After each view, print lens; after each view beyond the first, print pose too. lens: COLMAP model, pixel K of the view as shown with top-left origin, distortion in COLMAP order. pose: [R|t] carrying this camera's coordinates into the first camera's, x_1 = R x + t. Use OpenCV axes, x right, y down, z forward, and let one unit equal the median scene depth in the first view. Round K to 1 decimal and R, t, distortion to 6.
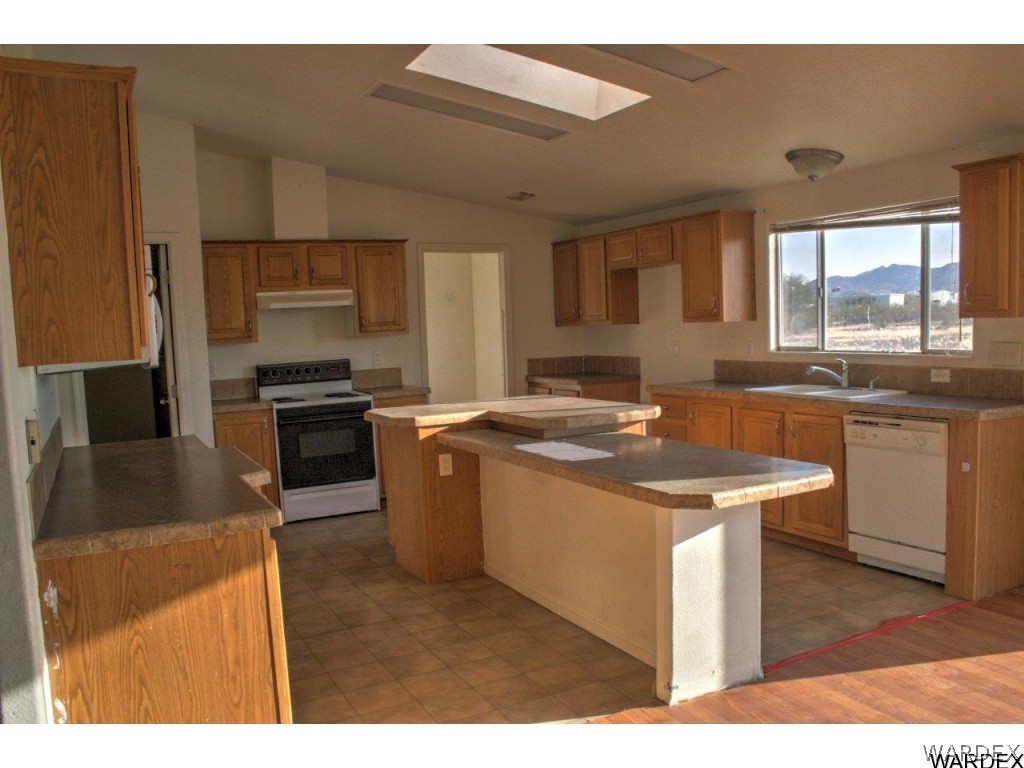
lens RADIAL K [[846.9, 0, 507.5], [0, 846.9, 403.6], [0, 0, 1]] dist [-0.164496, 0.145103]
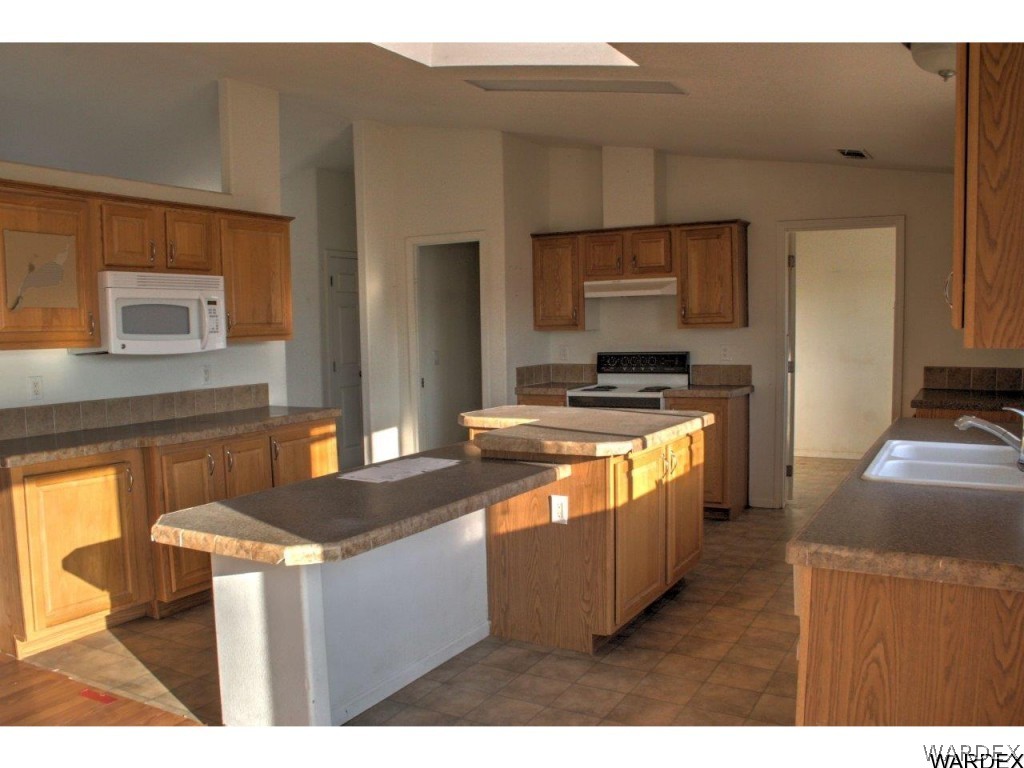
lens RADIAL K [[846.9, 0, 507.5], [0, 846.9, 403.6], [0, 0, 1]] dist [-0.164496, 0.145103]
pose [[0.541325, 0.109473, -0.833656, 0.691785], [-0.080694, 0.993675, 0.078088, -0.074921], [0.836932, 0.025000, 0.546736, 0.466133]]
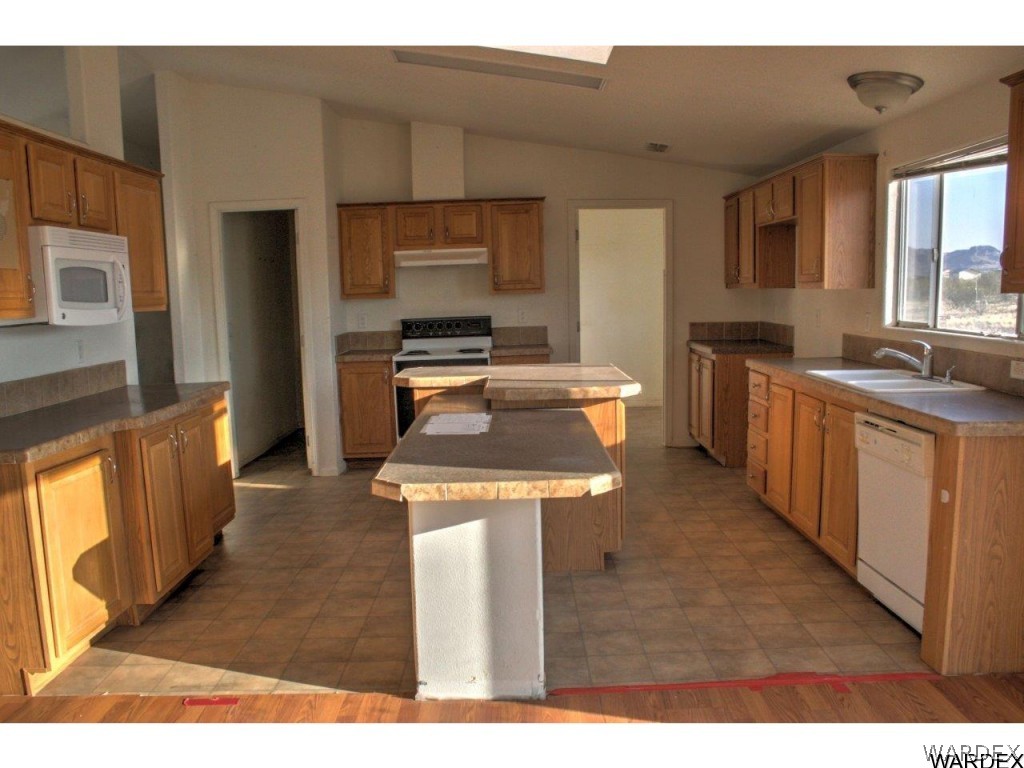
lens RADIAL K [[846.9, 0, 507.5], [0, 846.9, 403.6], [0, 0, 1]] dist [-0.164496, 0.145103]
pose [[0.888079, 0.080038, -0.452669, 0.431889], [-0.053595, 0.996038, 0.070966, -0.029747], [0.456556, -0.038763, 0.888850, 0.132285]]
